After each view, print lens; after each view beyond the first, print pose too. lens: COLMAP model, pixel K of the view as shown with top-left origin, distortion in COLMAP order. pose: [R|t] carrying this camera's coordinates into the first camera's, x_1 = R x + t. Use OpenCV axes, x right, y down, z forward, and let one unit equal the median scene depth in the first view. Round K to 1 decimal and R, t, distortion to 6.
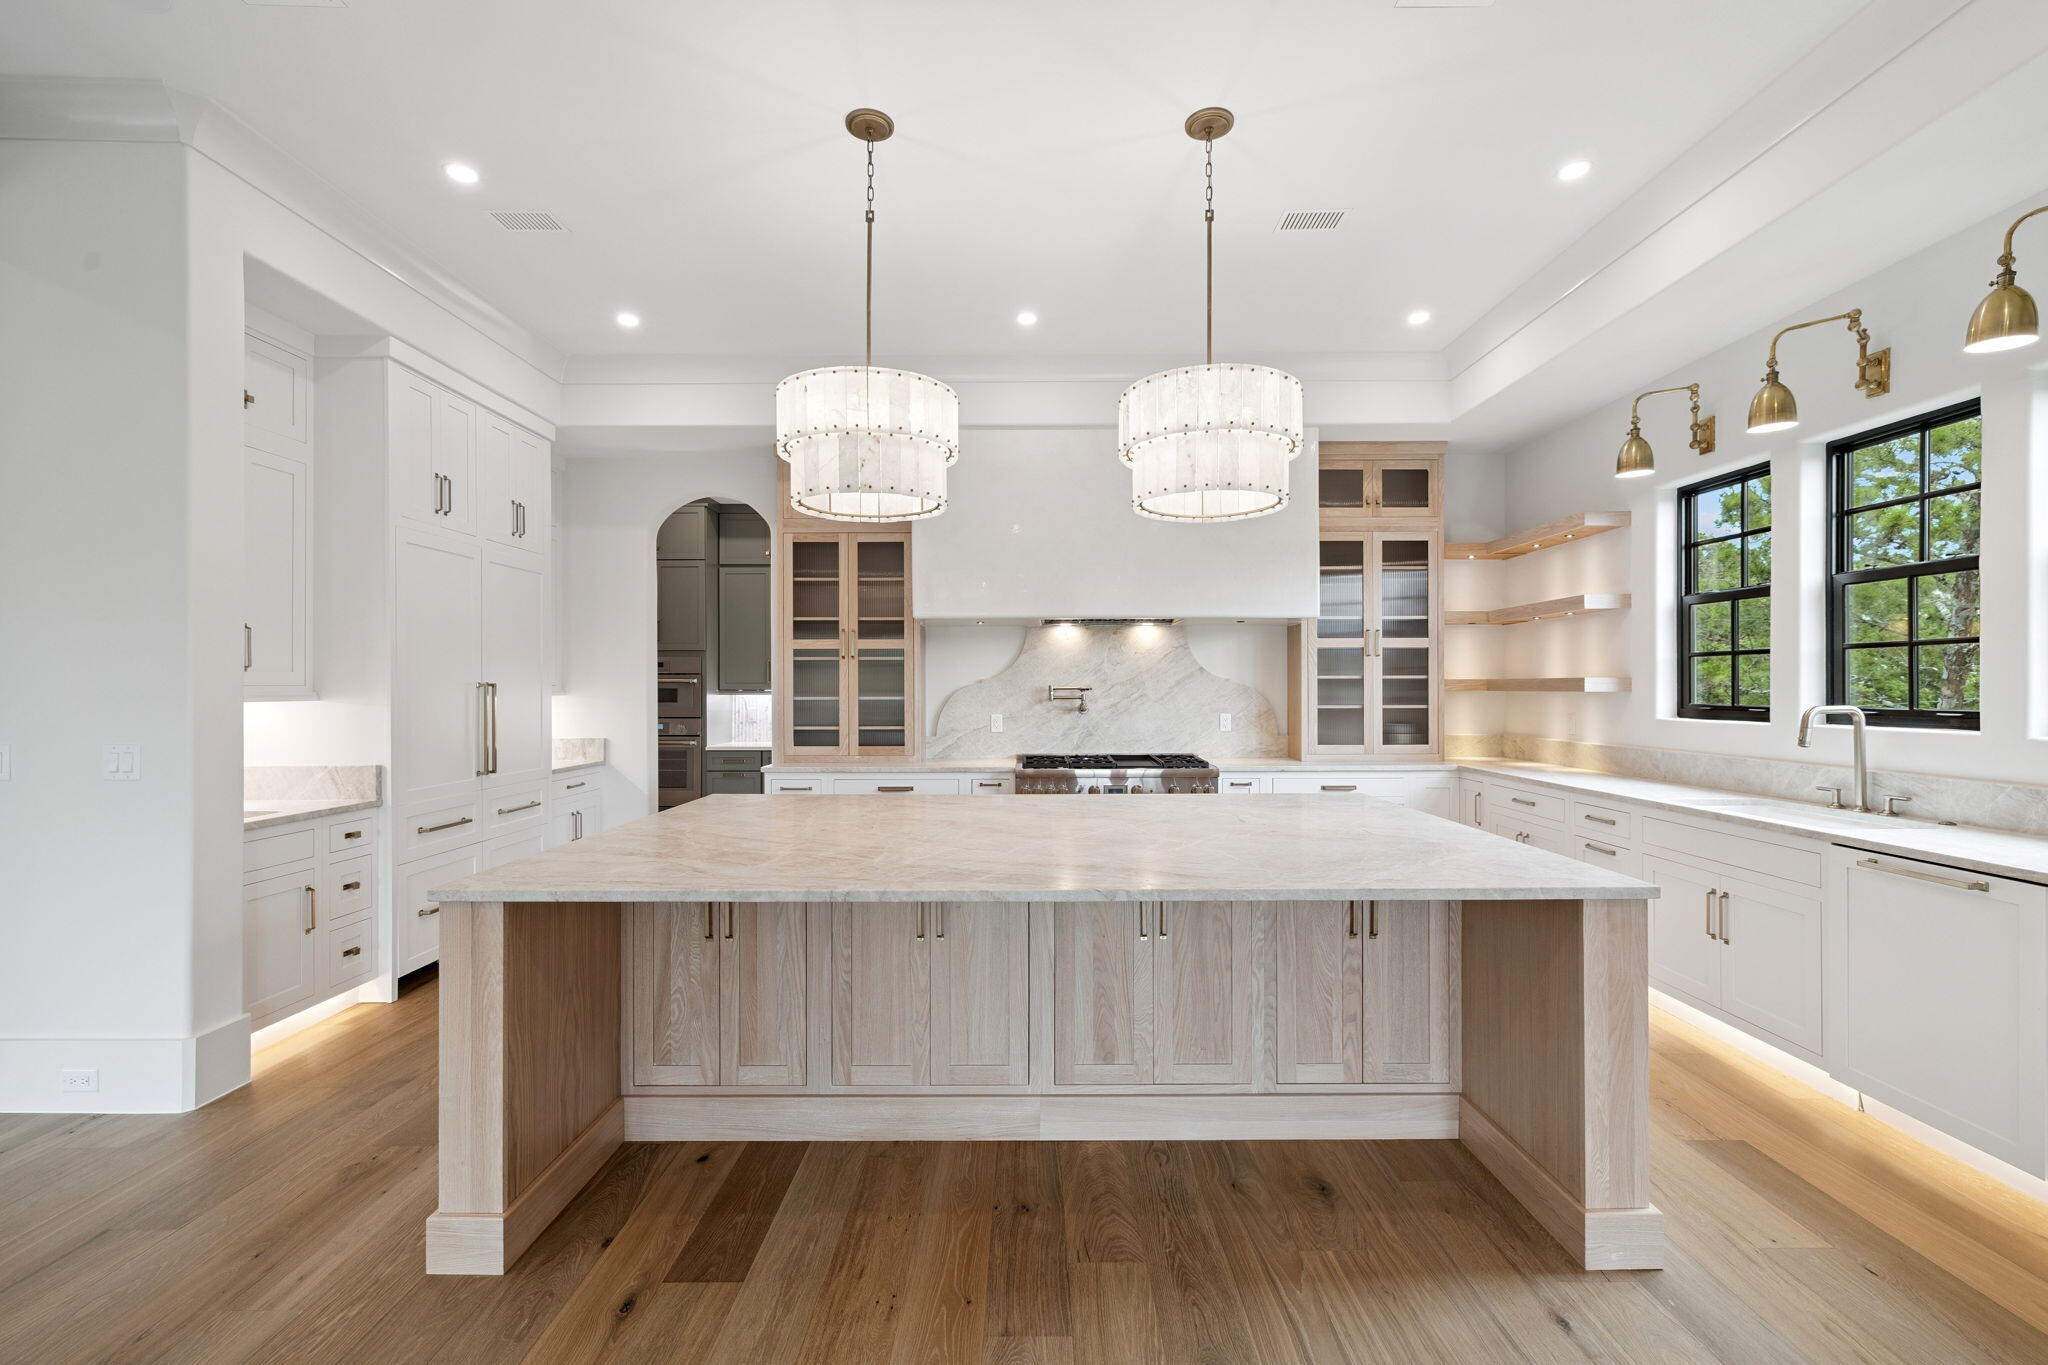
lens RADIAL K [[888.6, 0, 1023.2], [0, 888.6, 675.6], [0, 0, 1]] dist [0.013074, -0.011893]
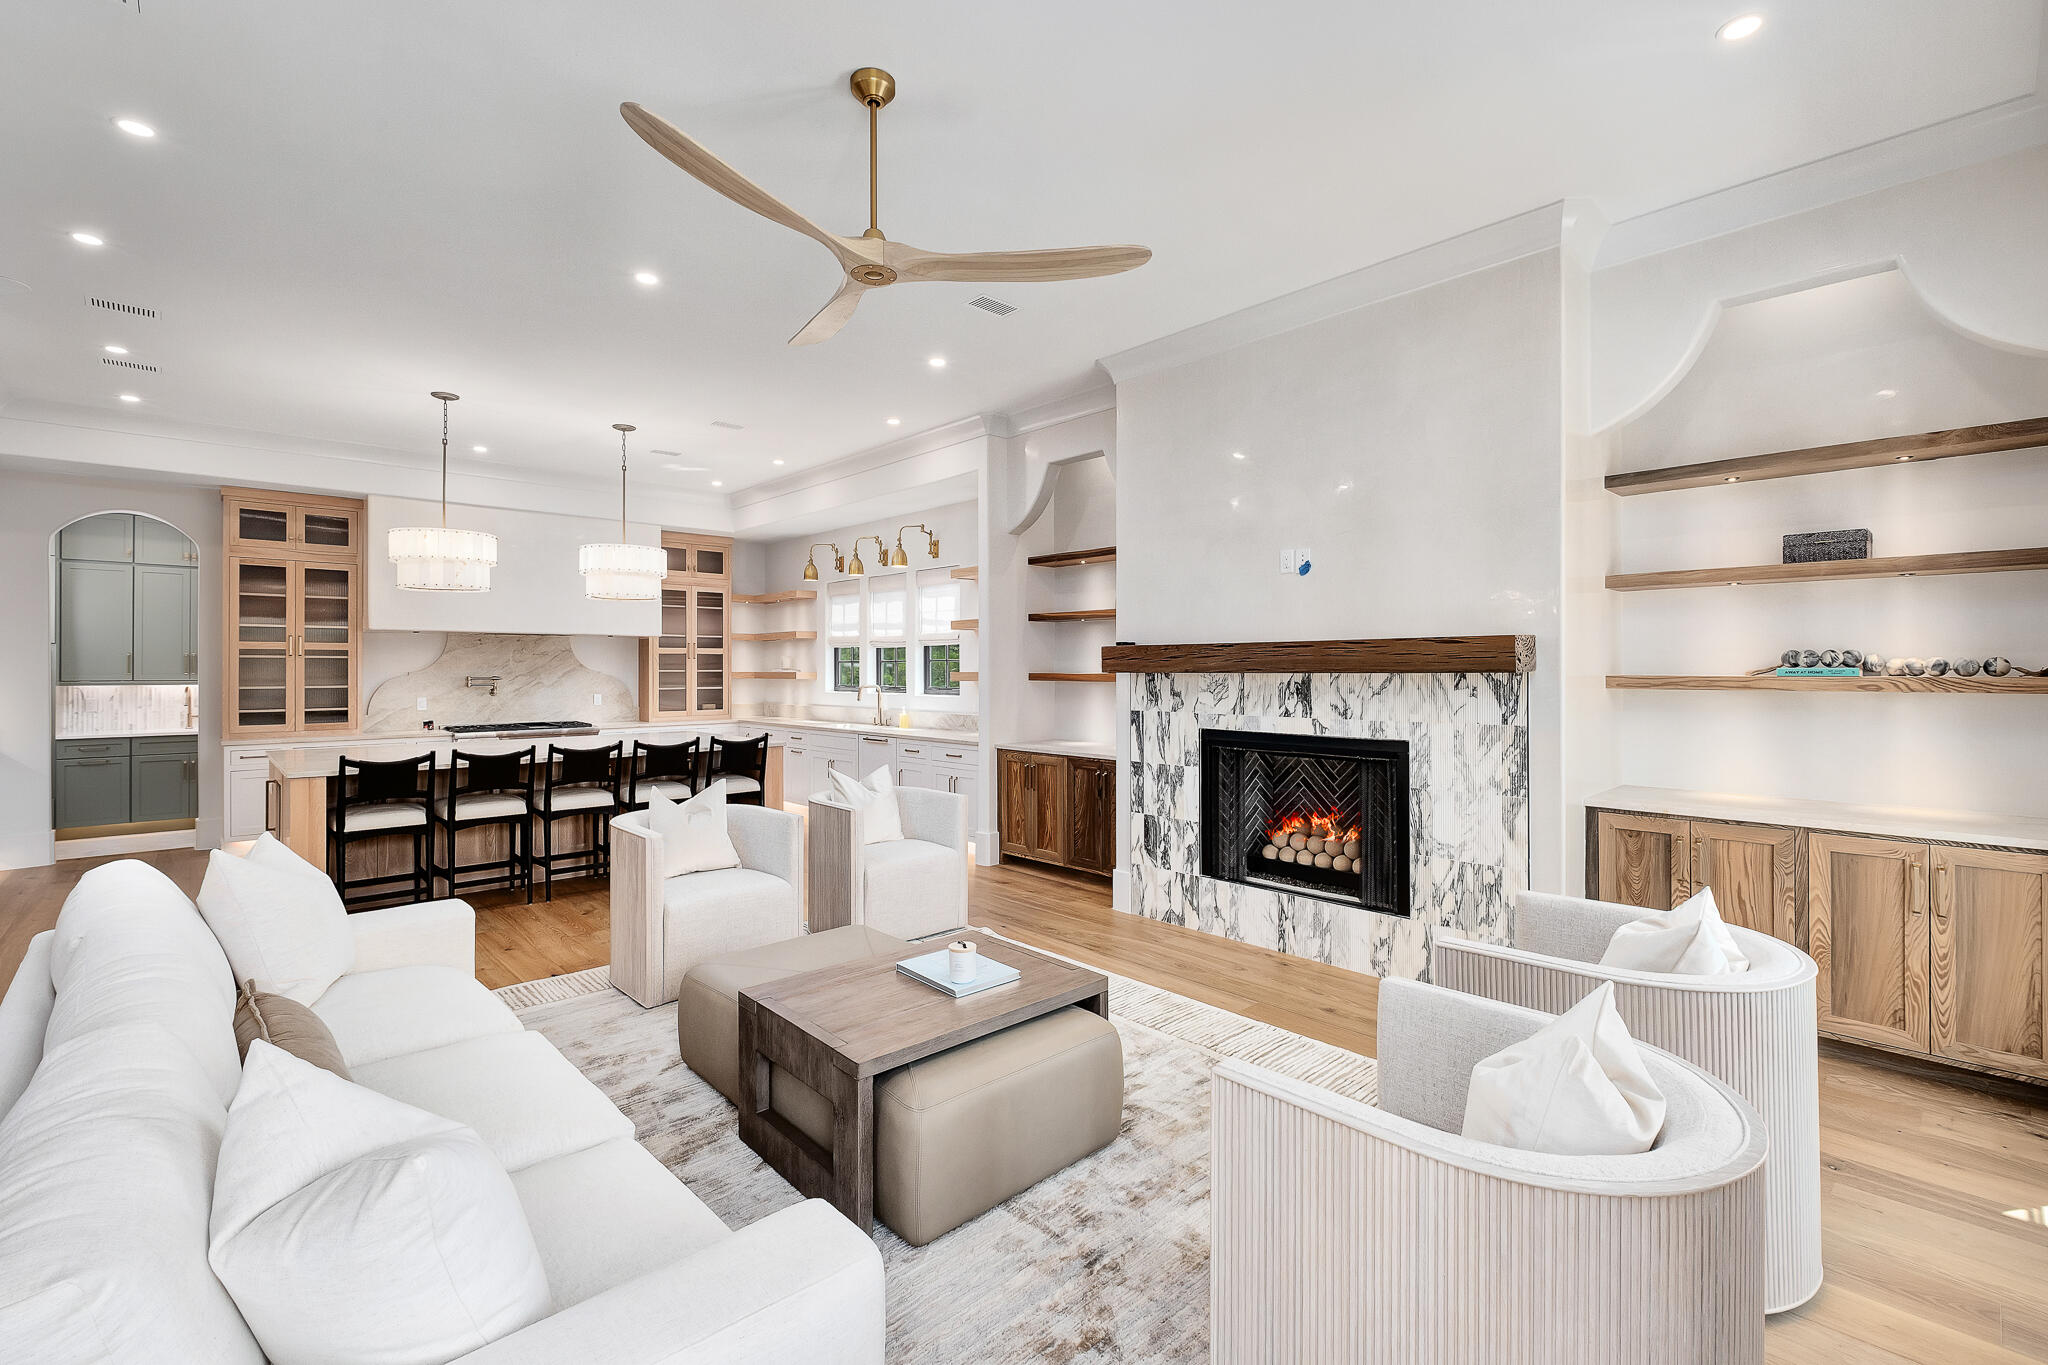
lens RADIAL K [[888.6, 0, 1023.2], [0, 888.6, 675.6], [0, 0, 1]] dist [0.013074, -0.011893]
pose [[0.736581, -0.002884, 0.676343, -0.295063], [-0.010066, 0.999833, 0.015226, -0.022040], [-0.676274, -0.018024, 0.736430, -0.692401]]
